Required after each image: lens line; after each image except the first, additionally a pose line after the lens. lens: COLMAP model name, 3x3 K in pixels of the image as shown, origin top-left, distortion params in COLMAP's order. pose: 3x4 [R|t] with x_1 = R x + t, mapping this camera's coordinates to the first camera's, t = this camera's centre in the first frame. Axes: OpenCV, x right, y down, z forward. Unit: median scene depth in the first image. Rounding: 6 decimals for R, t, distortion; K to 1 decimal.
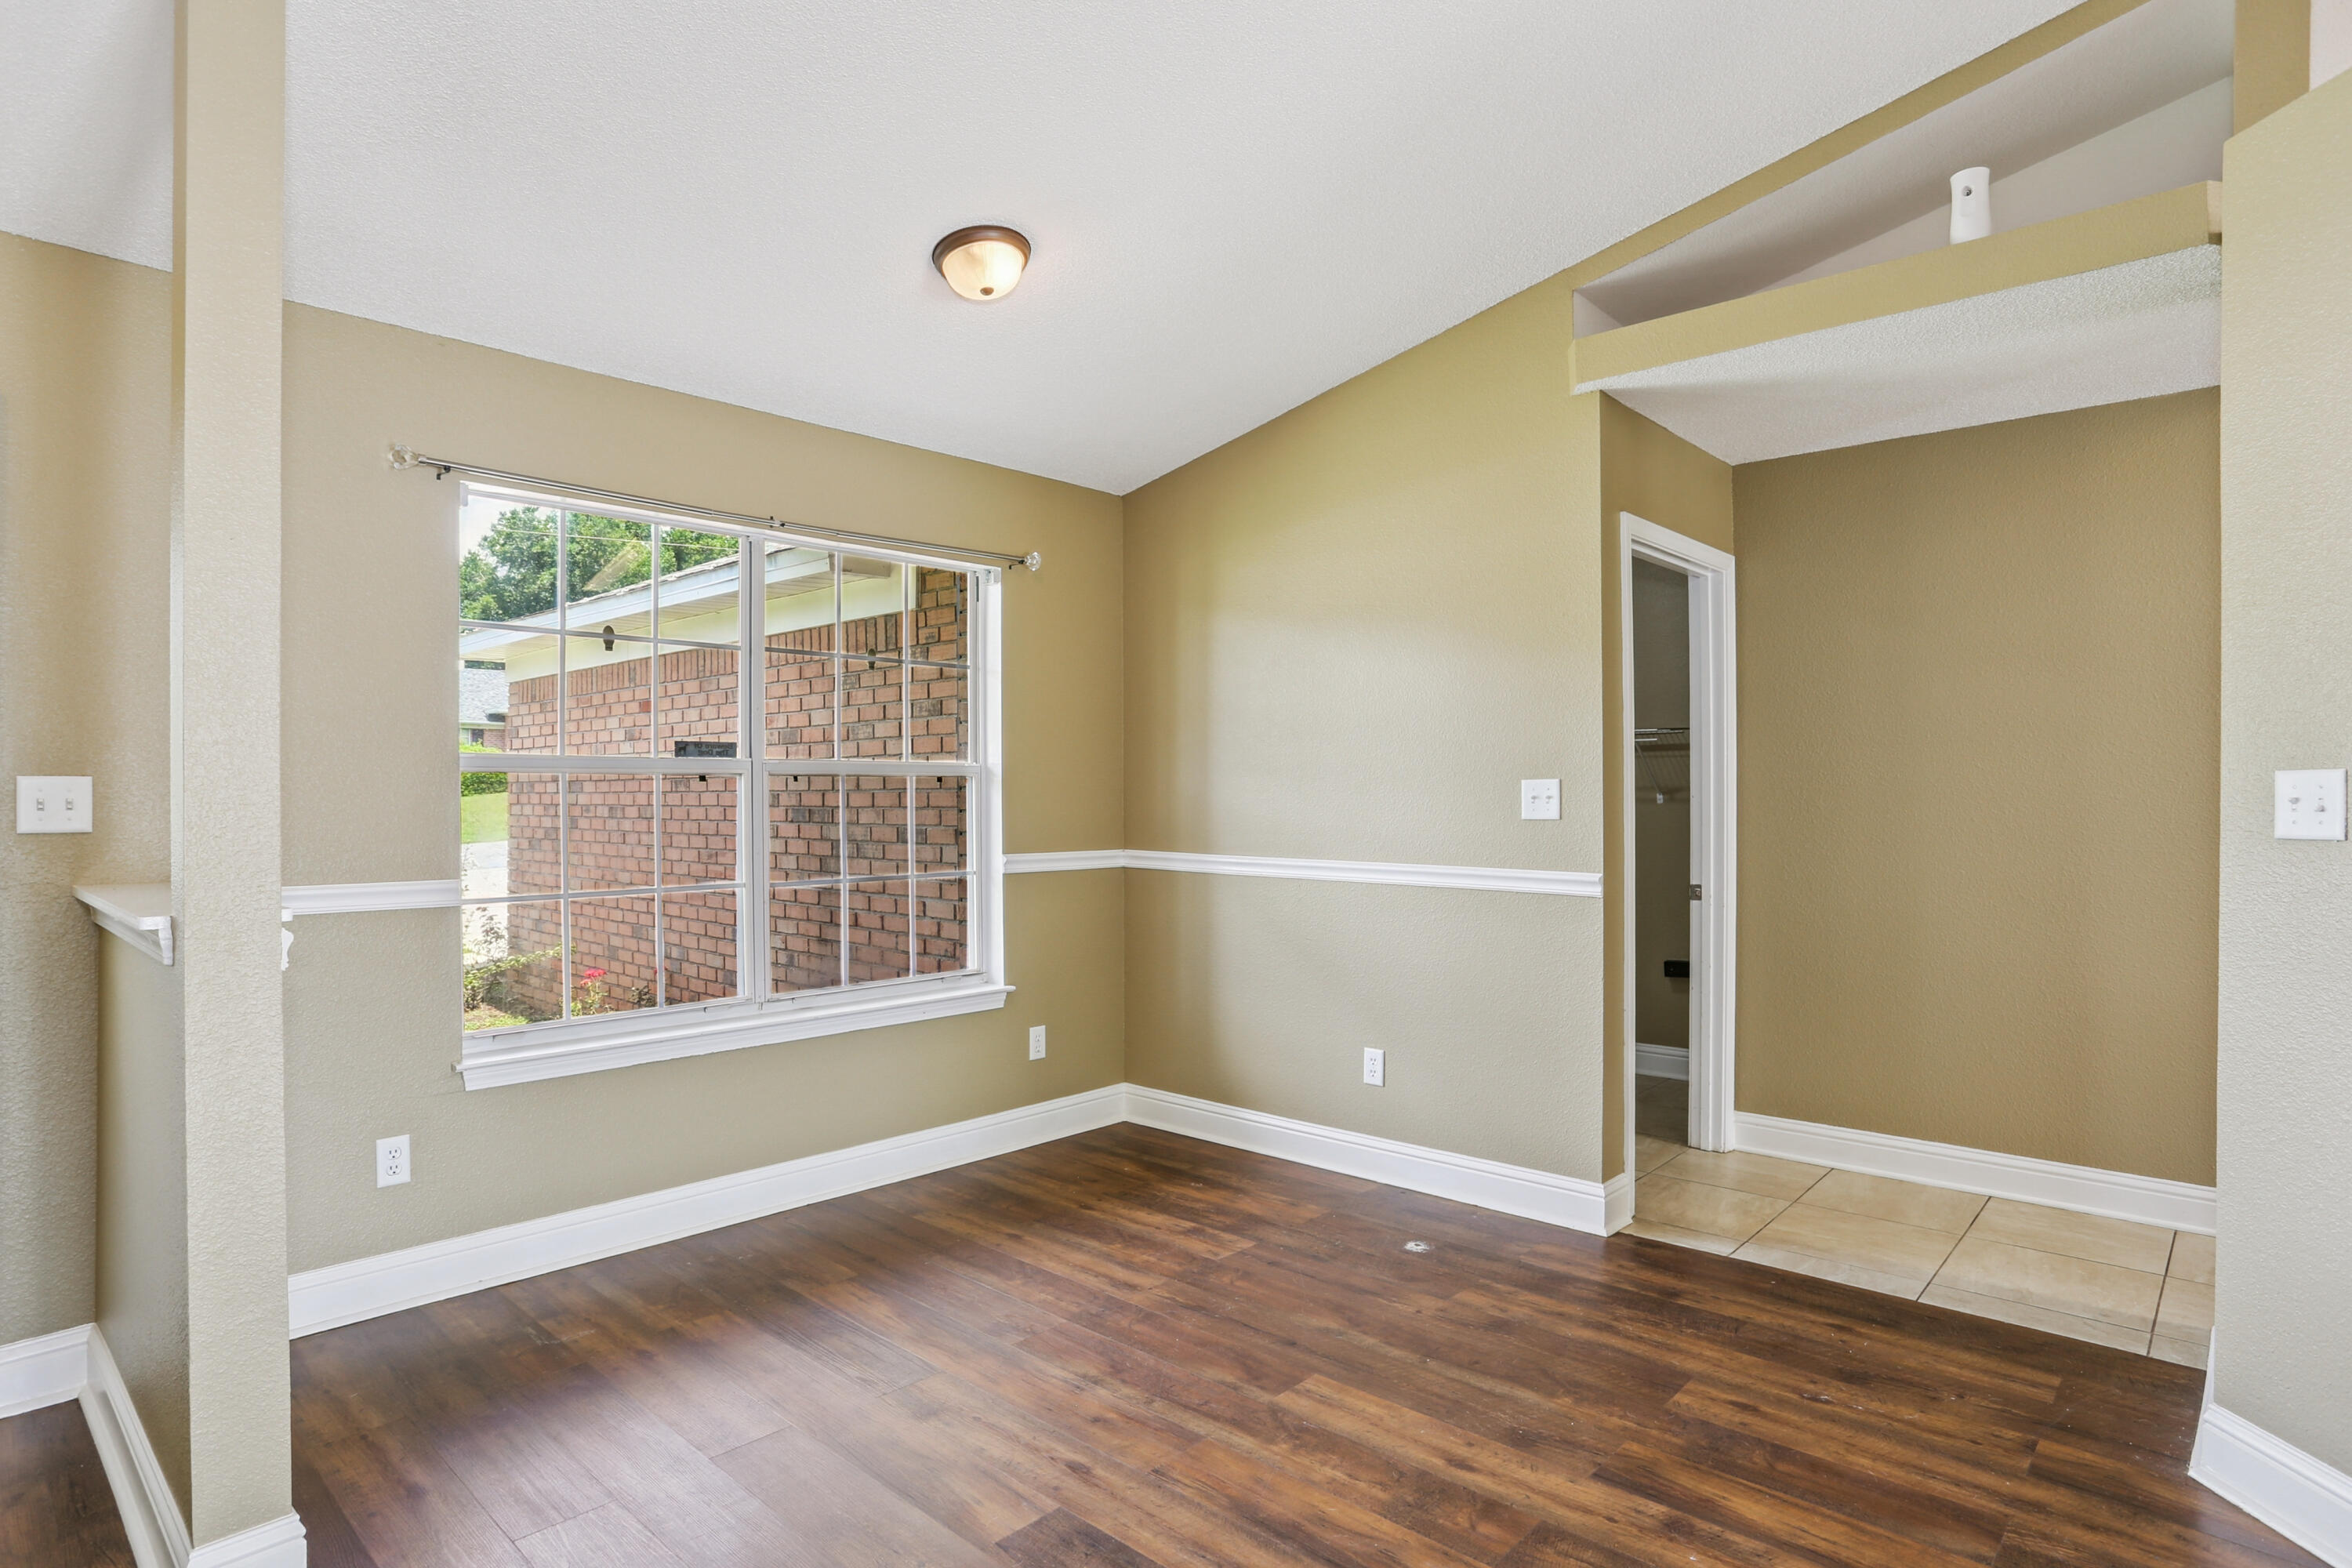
lens RADIAL K [[1269.7, 0, 1175.6], [0, 1269.7, 809.8], [0, 0, 1]] dist [-0.079522, 0.043125]
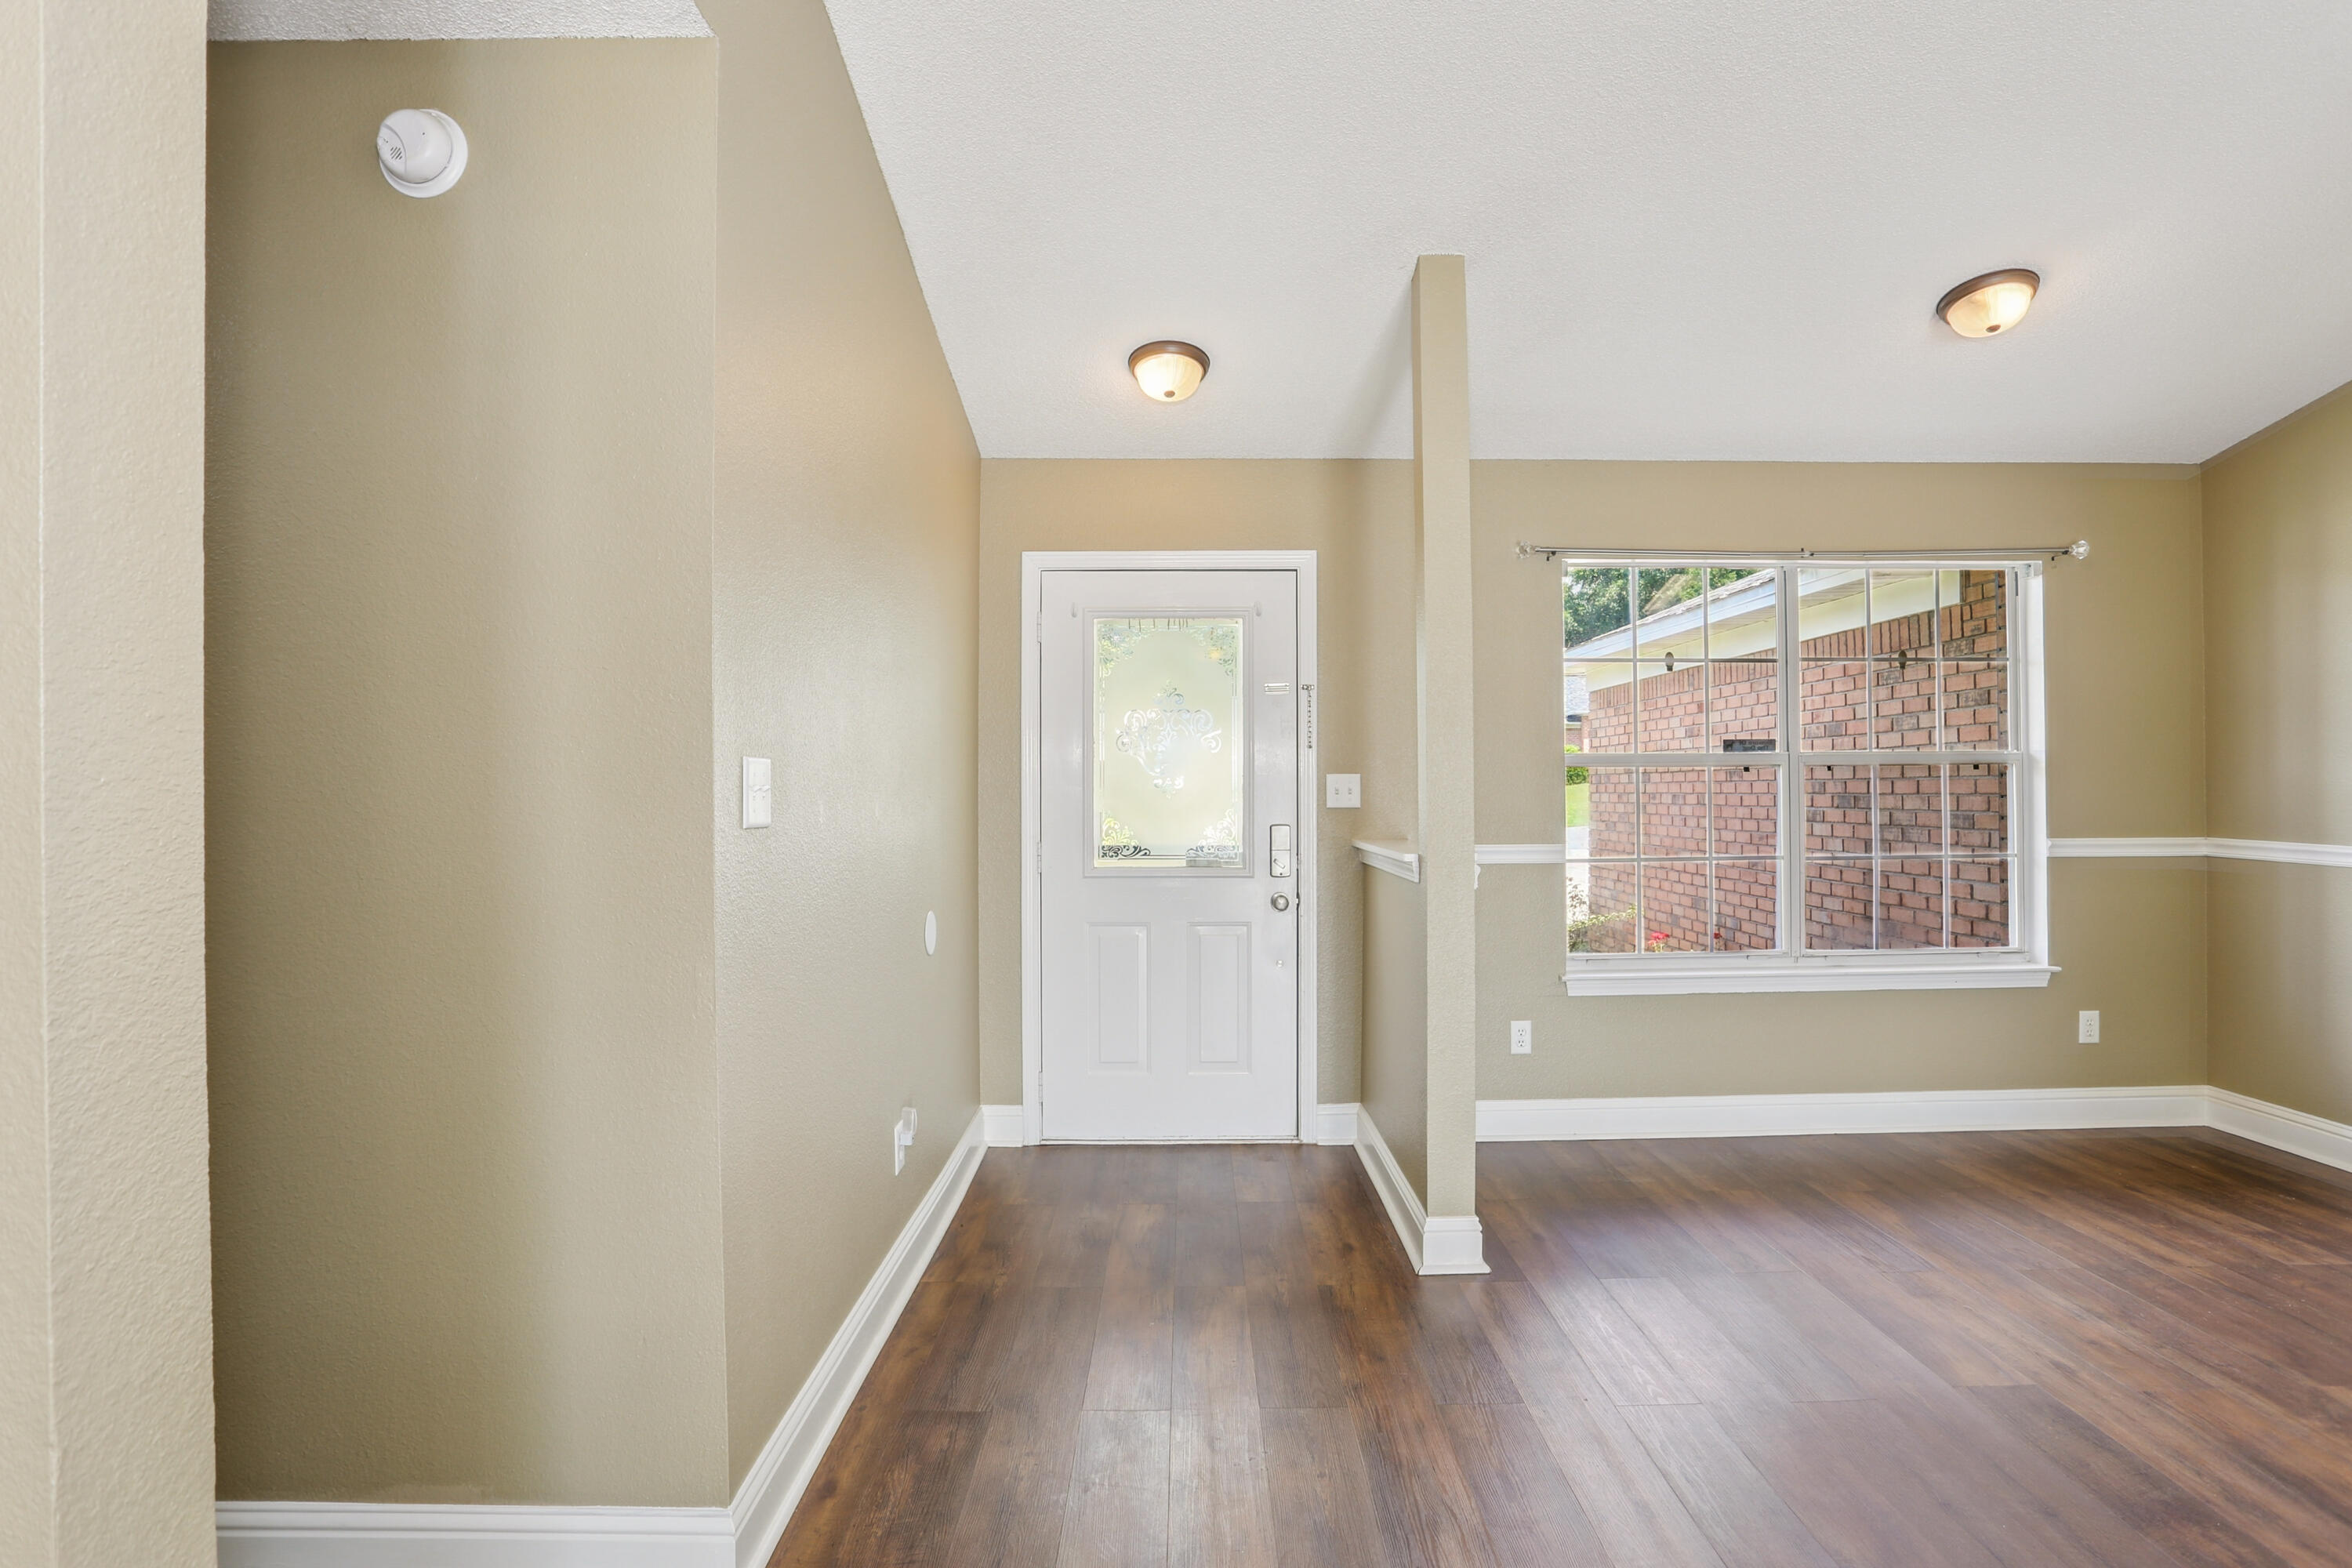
lens RADIAL K [[1216.1, 0, 1176.0], [0, 1216.1, 784.0], [0, 0, 1]] dist [-0.061309, 0.027323]
pose [[0.684596, -0.007864, -0.728880, 0.082217], [-0.001780, 0.999921, -0.012460, 0.004170], [0.728920, 0.009827, 0.684528, -0.177783]]
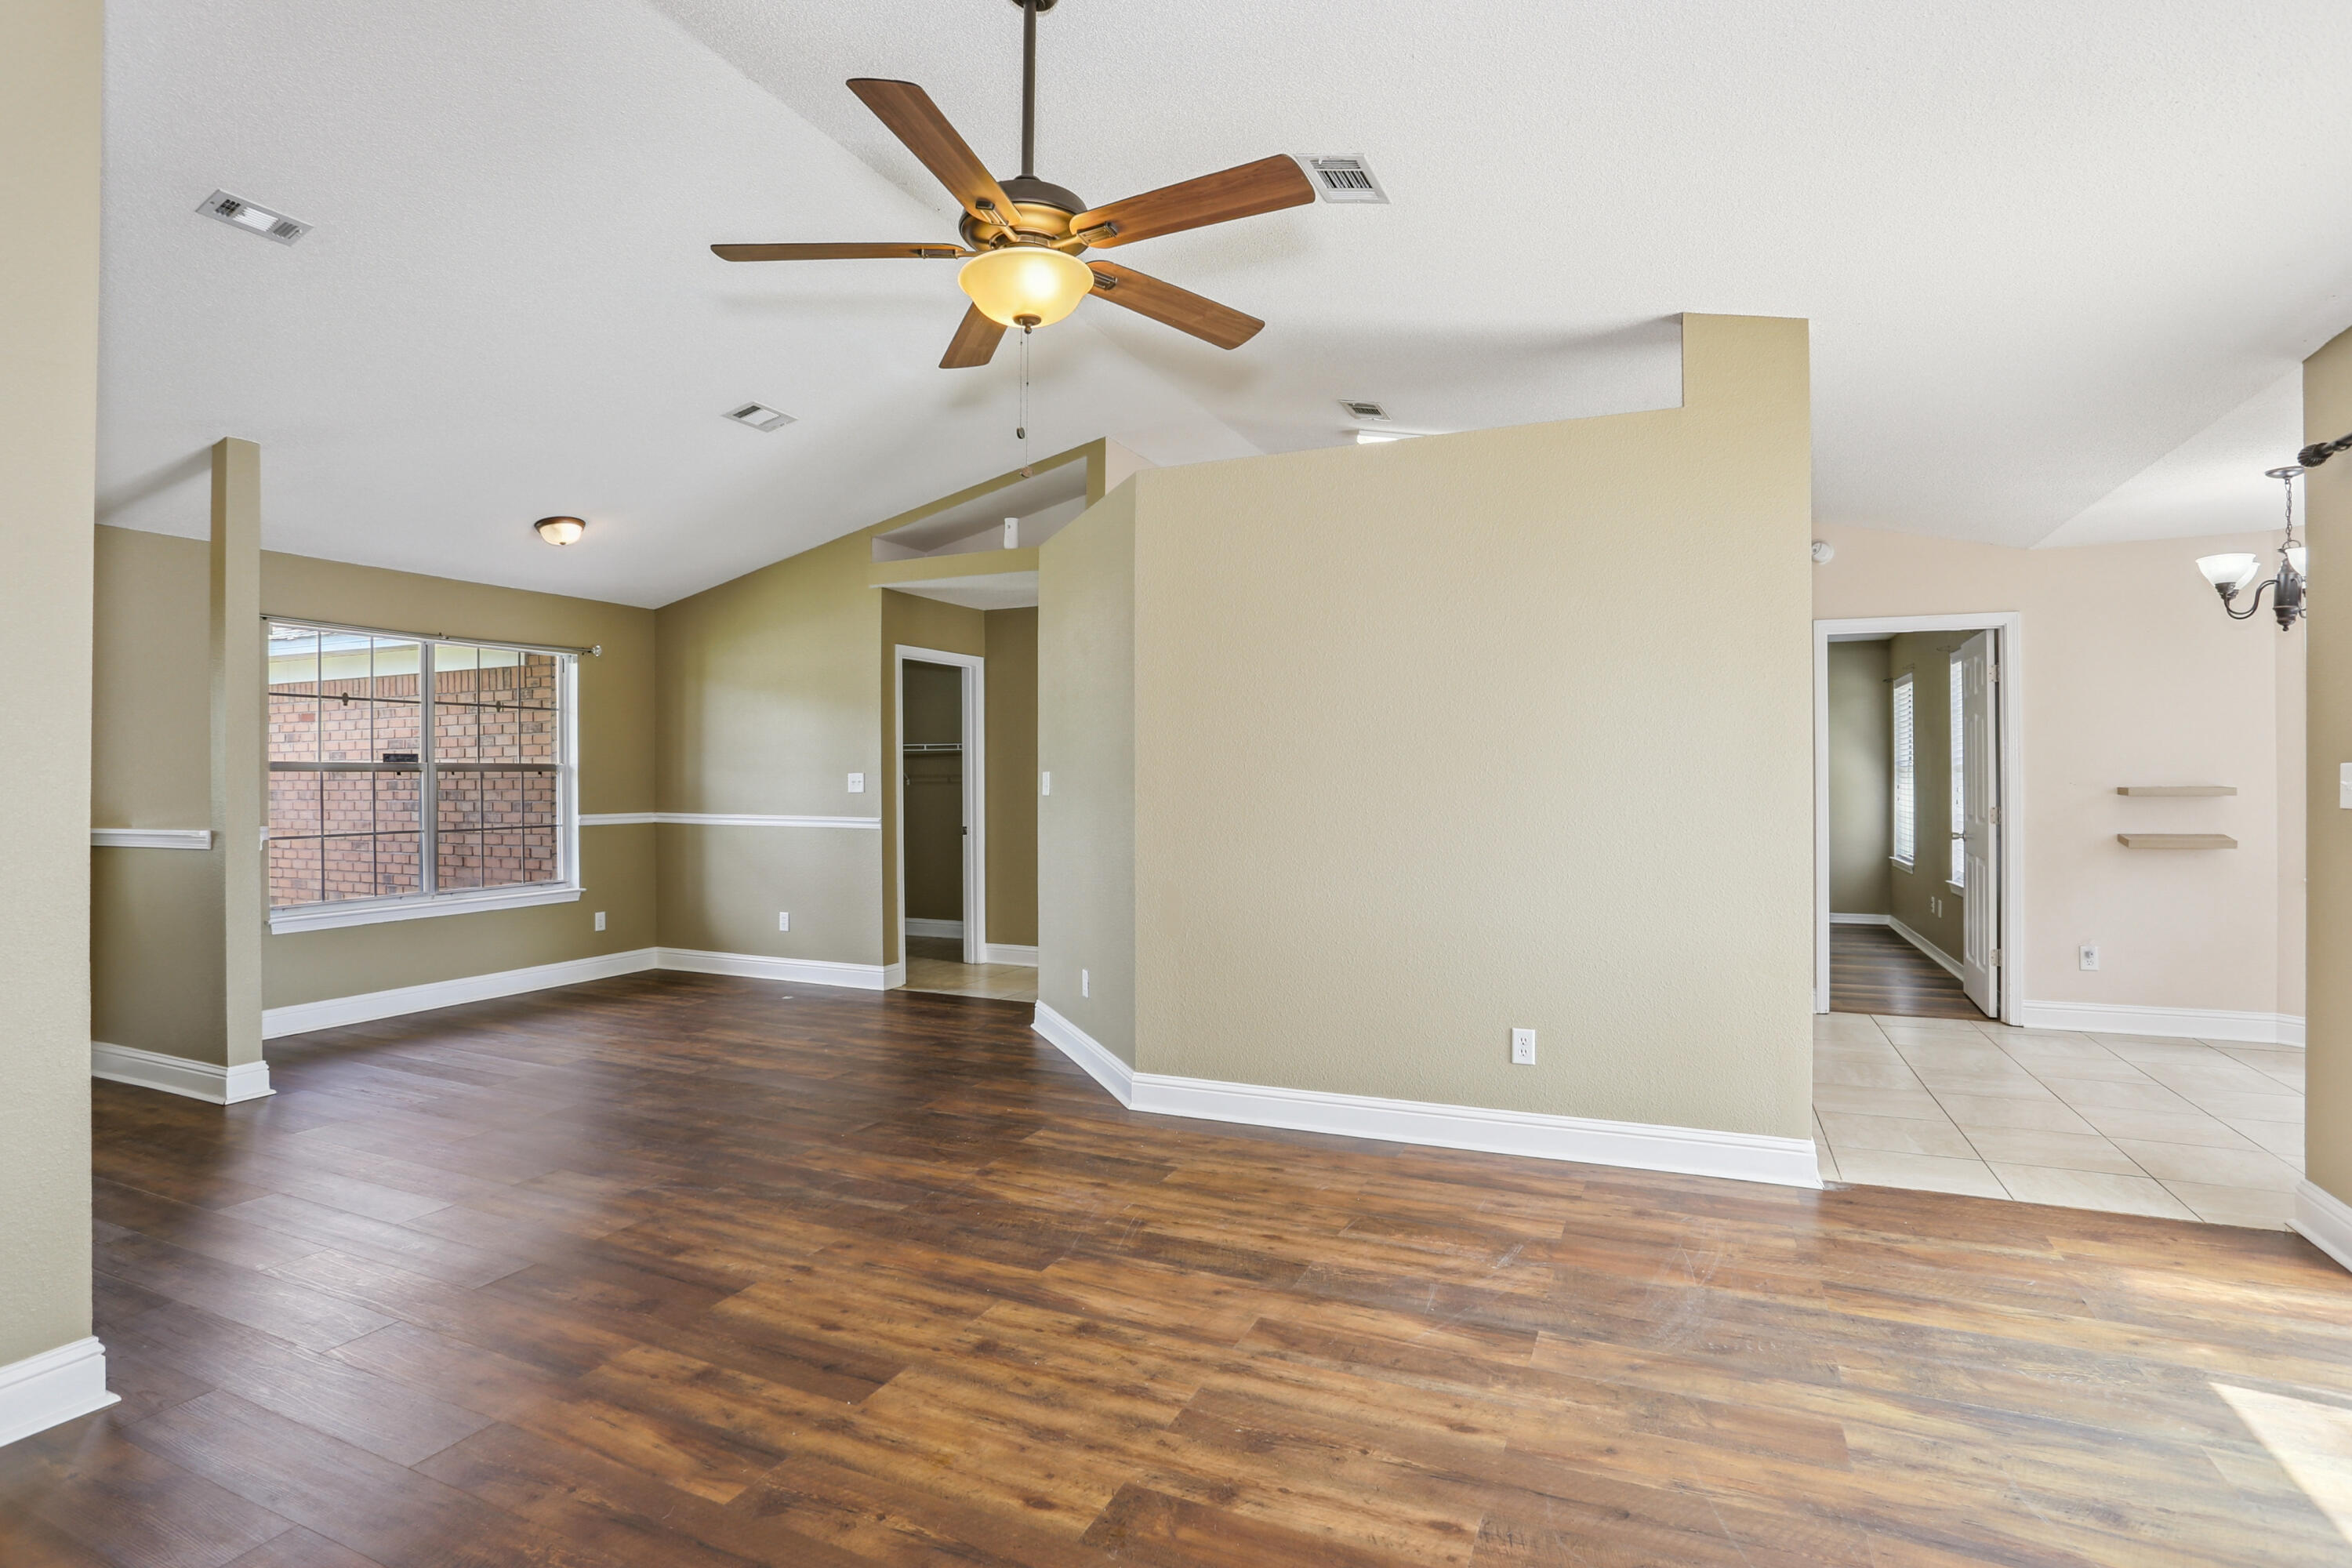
lens RADIAL K [[1157.0, 0, 1167.0], [0, 1157.0, 783.1], [0, 0, 1]] dist [-0.075079, 0.029713]
pose [[0.950303, -0.003519, 0.311308, 0.154267], [0.006133, 0.999954, -0.007416, 0.007358], [-0.311267, 0.008956, 0.950280, -0.782263]]
